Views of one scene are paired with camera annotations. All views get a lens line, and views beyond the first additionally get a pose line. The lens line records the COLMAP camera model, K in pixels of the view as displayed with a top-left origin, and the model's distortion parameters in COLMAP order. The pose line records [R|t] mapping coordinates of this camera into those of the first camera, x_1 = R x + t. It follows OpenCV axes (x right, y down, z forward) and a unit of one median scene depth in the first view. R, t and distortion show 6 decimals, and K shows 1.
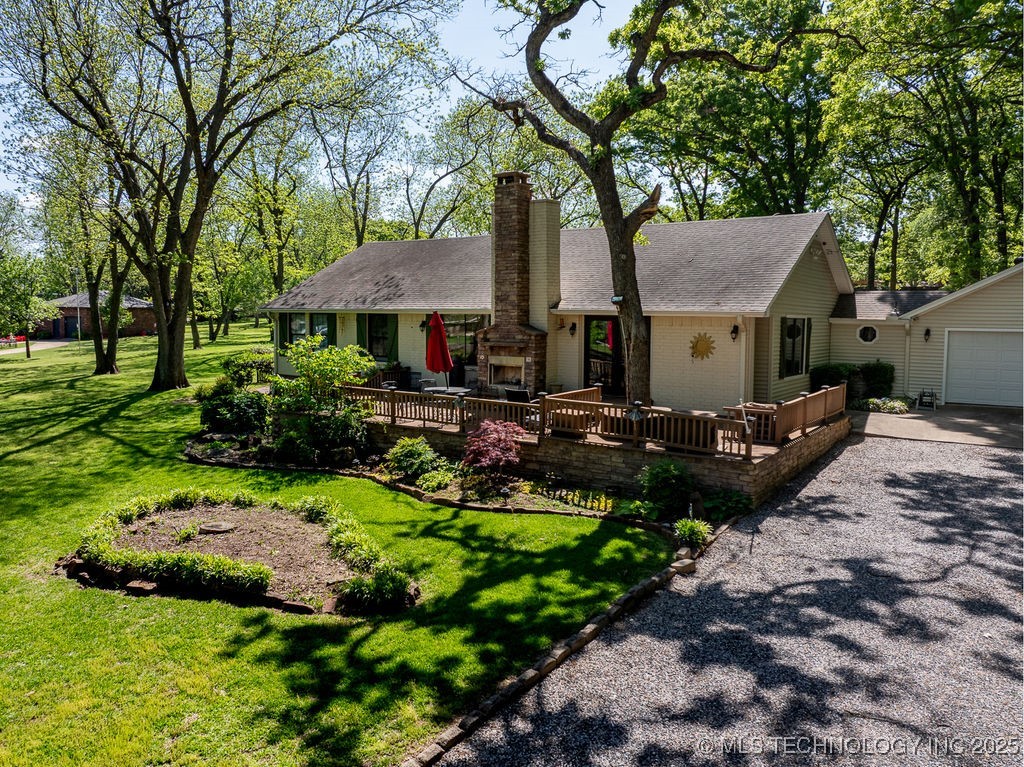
lens RADIAL K [[718.2, 0, 512.0], [0, 718.2, 383.5], [0, 0, 1]] dist [-0.037296, -0.004160]
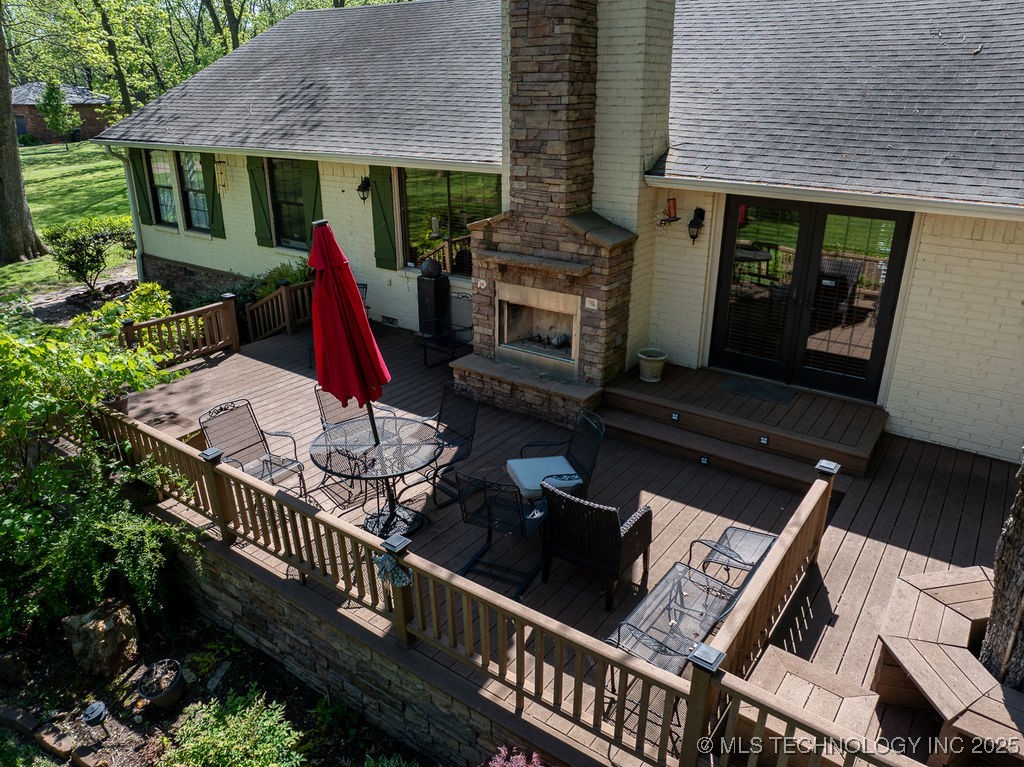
lens RADIAL K [[696.7, 0, 531.3], [0, 696.7, 381.4], [0, 0, 1]] dist [-0.041058, 0.000116]
pose [[0.999985, 0.005350, 0.000716, -0.011657], [-0.005333, 0.958712, 0.284329, -0.102864], [0.000834, -0.284329, 0.958726, 0.586749]]
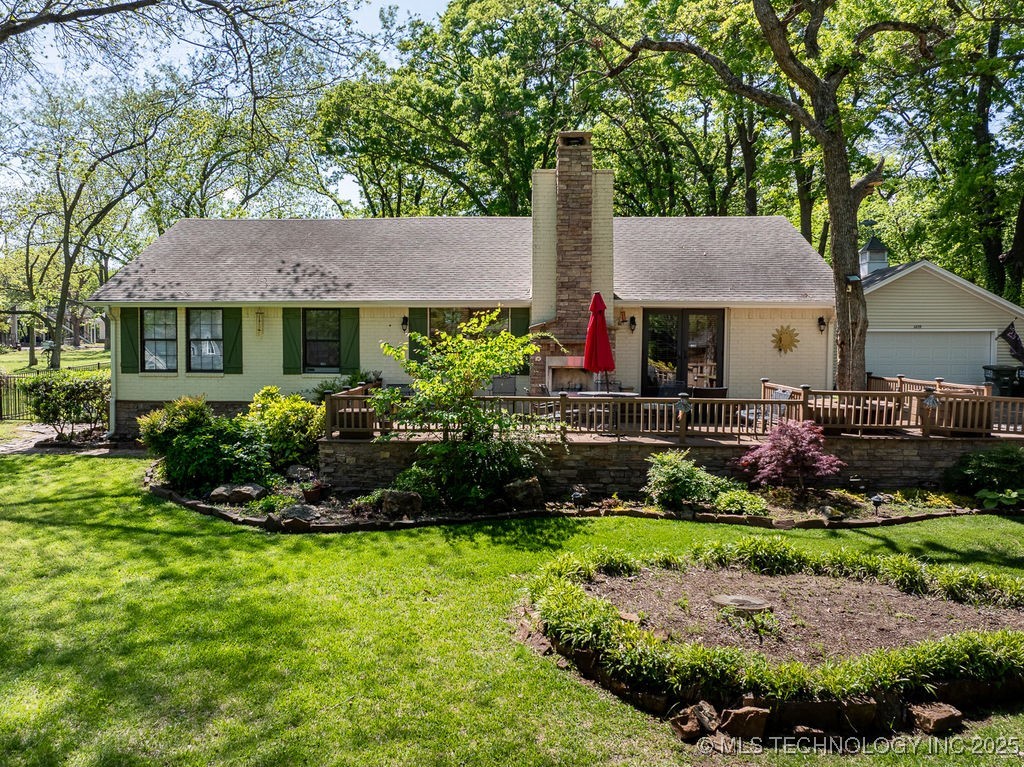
lens RADIAL K [[753.7, 0, 512.0], [0, 753.7, 383.5], [0, 0, 1]] dist [-0.005627, -0.002361]
pose [[0.846631, -0.034265, 0.531075, -0.524803], [0.055283, 0.998189, -0.023727, 0.009650], [-0.529300, 0.049447, 0.846992, 0.311984]]
